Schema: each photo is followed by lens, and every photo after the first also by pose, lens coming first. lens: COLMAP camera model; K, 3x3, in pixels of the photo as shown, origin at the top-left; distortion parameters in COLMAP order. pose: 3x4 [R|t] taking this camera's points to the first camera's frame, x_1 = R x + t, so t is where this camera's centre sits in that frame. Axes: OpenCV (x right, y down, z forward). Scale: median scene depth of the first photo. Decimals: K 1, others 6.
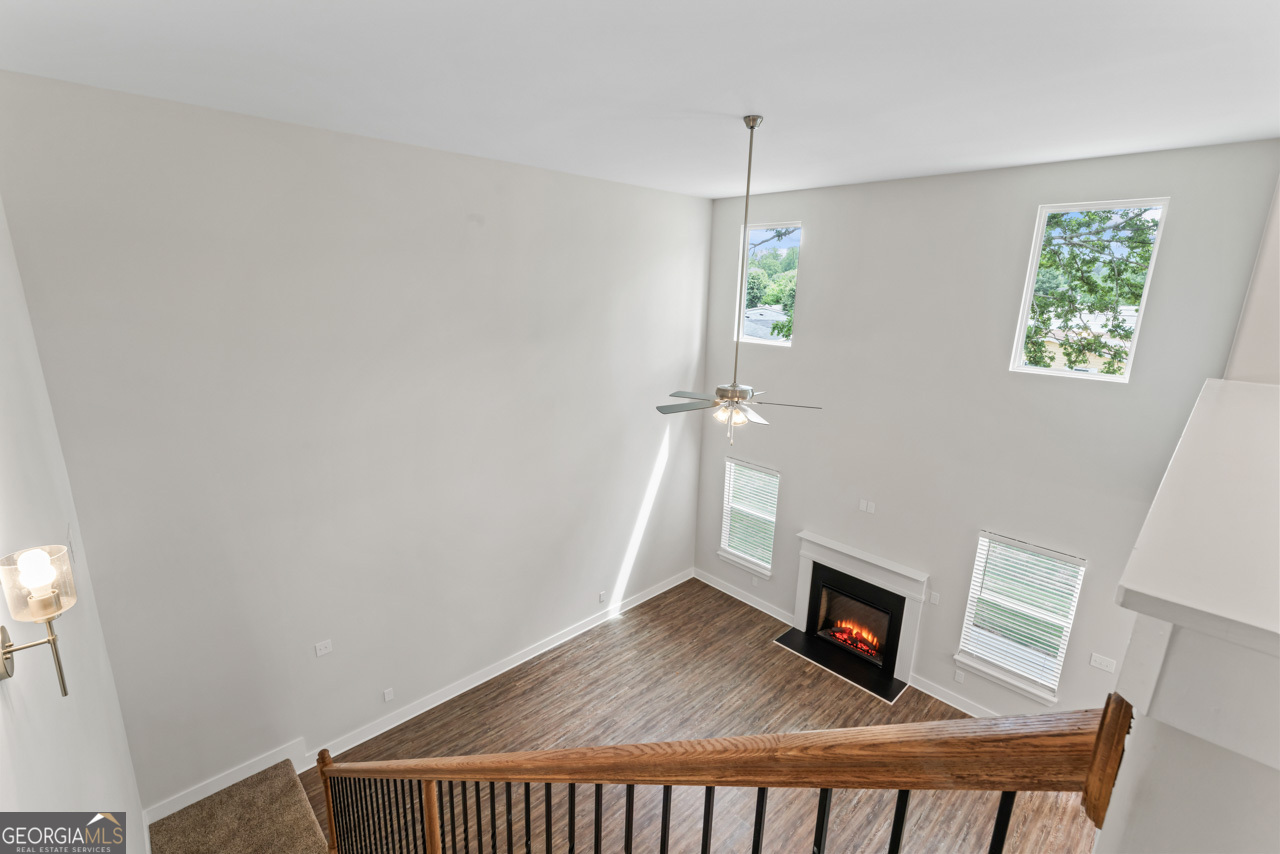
lens RADIAL K [[570.0, 0, 635.7], [0, 570.0, 421.8], [0, 0, 1]] dist [-0.001435, -0.000092]
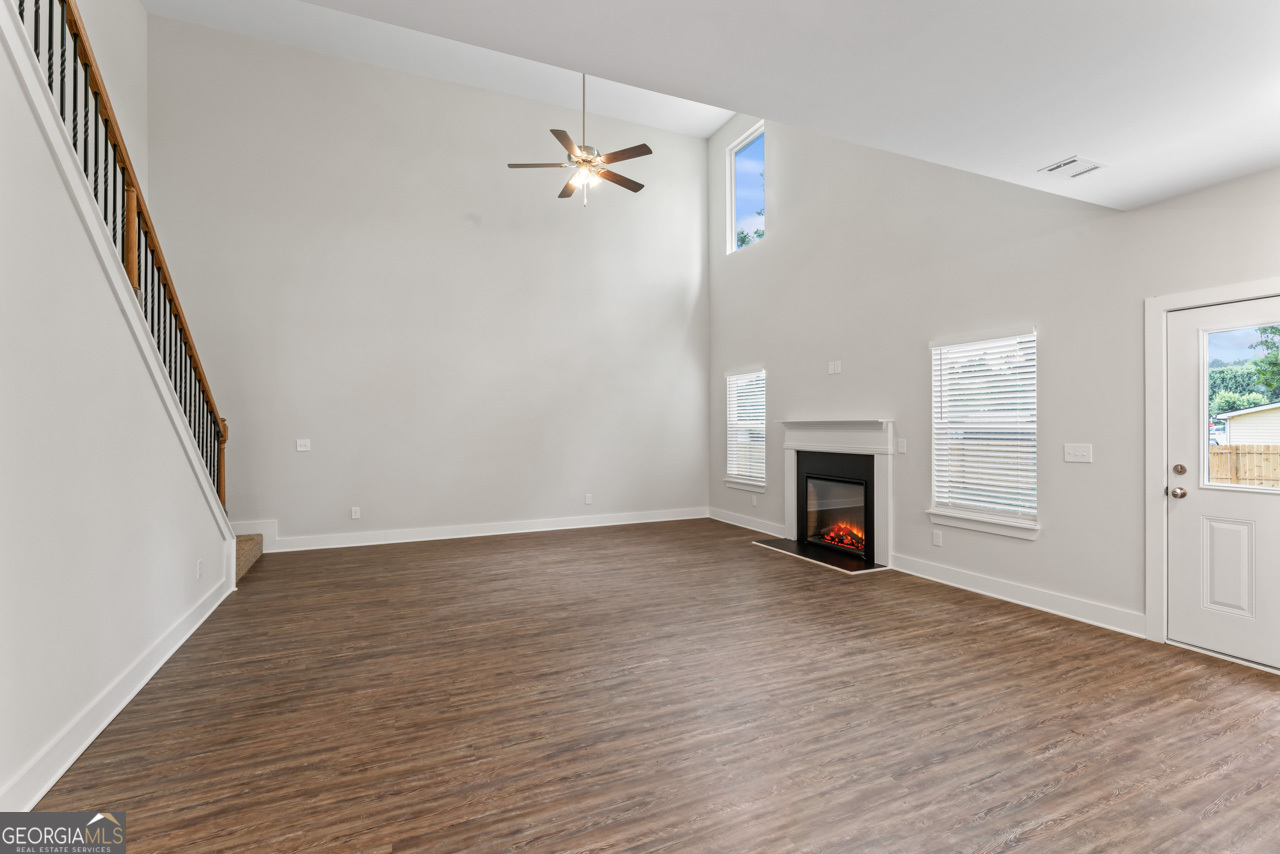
lens RADIAL K [[572.7, 0, 638.0], [0, 572.7, 423.9], [0, 0, 1]] dist [-0.001935, 0.000087]
pose [[0.942025, -0.028442, -0.334334, 0.427091], [-0.054288, 0.970354, -0.235511, 0.482285], [0.331121, 0.240007, 0.912554, 0.090959]]
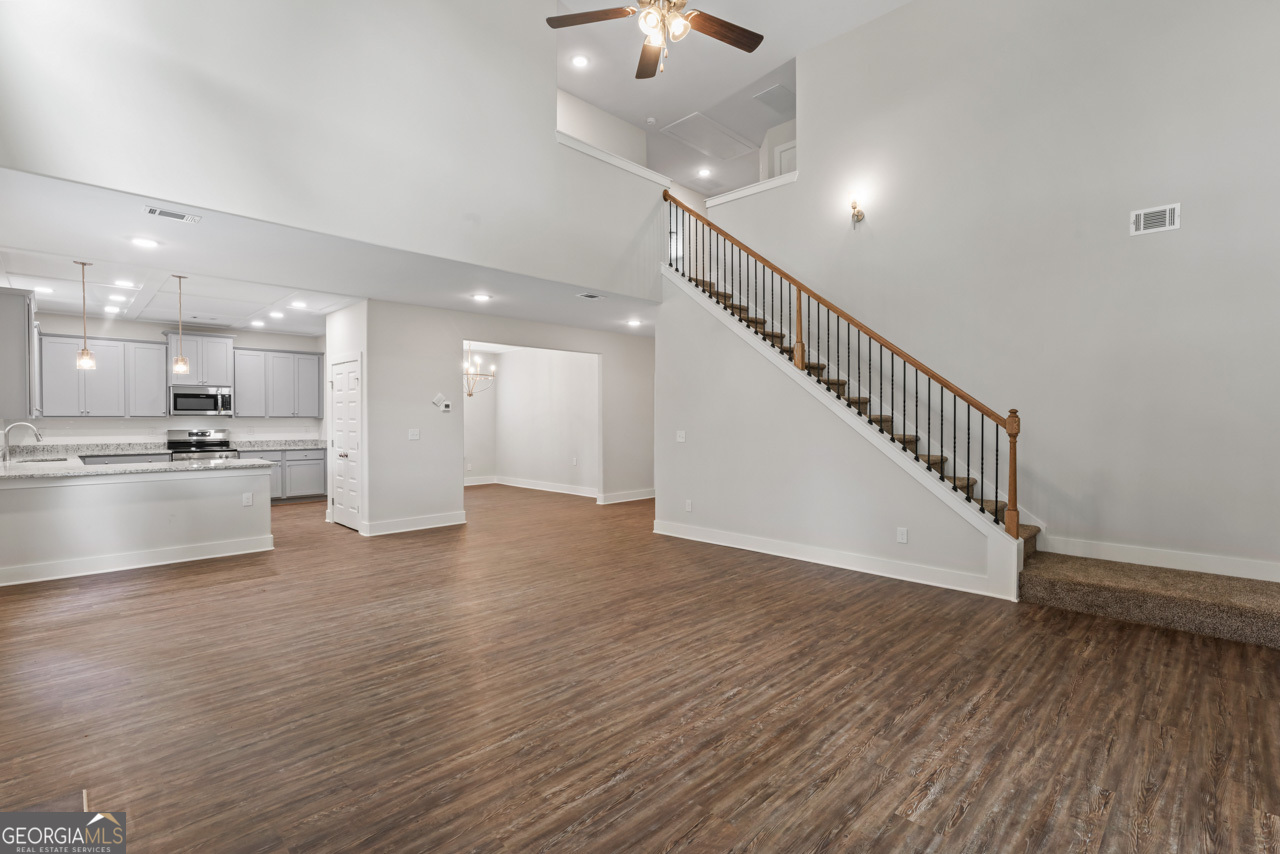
lens RADIAL K [[584.5, 0, 638.1], [0, 584.5, 431.7], [0, 0, 1]] dist [-0.003568, 0.000009]
pose [[-0.999366, -0.024323, -0.025992, 0.140904], [-0.030236, 0.965351, 0.259197, 0.194802], [0.018787, 0.259819, -0.965475, 1.233492]]
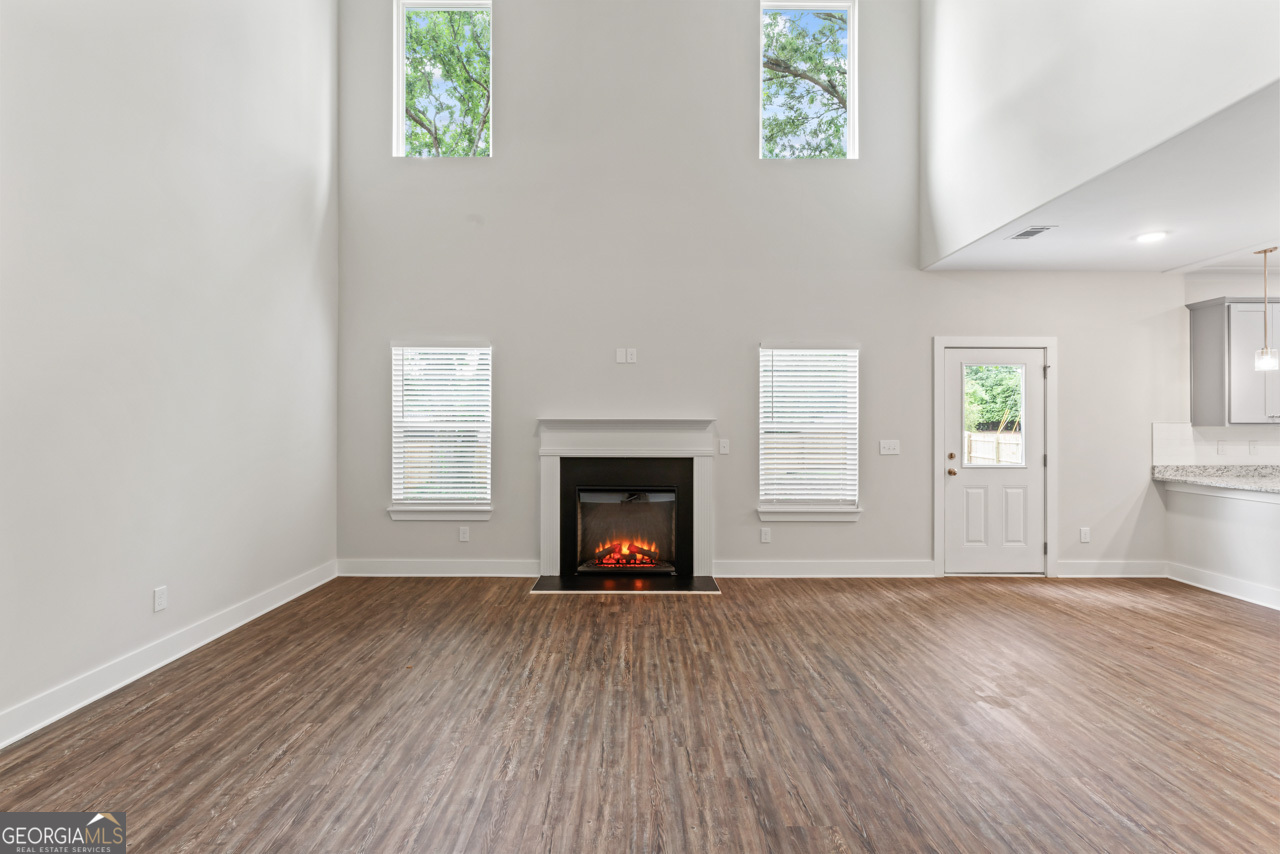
lens RADIAL K [[570.0, 0, 635.7], [0, 570.0, 421.8], [0, 0, 1]] dist [-0.001435, -0.000092]
pose [[0.685880, -0.017666, 0.727500, -0.141802], [0.186737, 0.970503, -0.152488, 0.363683], [-0.703347, 0.240440, 0.668948, 0.523481]]
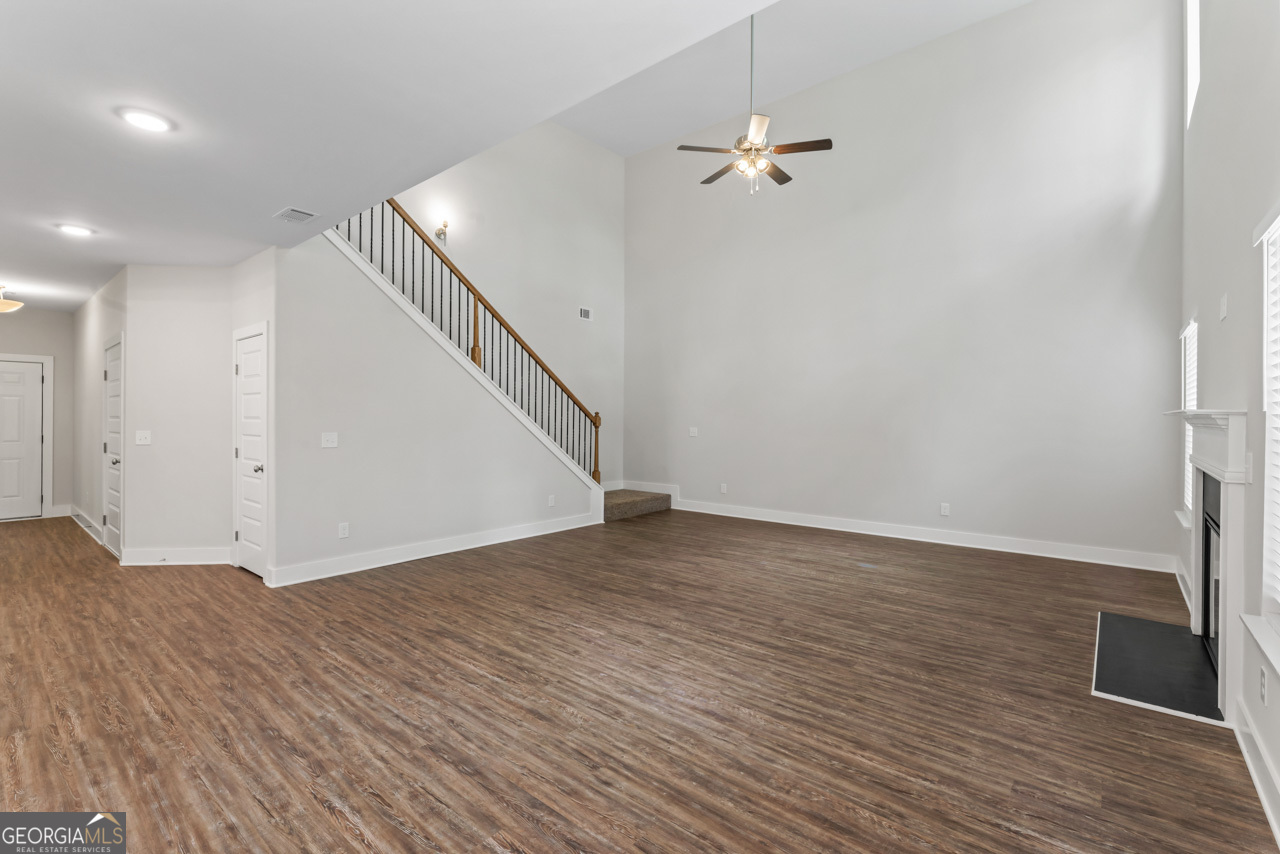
lens RADIAL K [[572.7, 0, 638.0], [0, 572.7, 423.9], [0, 0, 1]] dist [-0.001935, 0.000087]
pose [[0.112314, -0.014077, -0.993573, 0.827522], [-0.238914, 0.970185, -0.040753, 0.383016], [0.964523, 0.241956, 0.105602, 0.542025]]
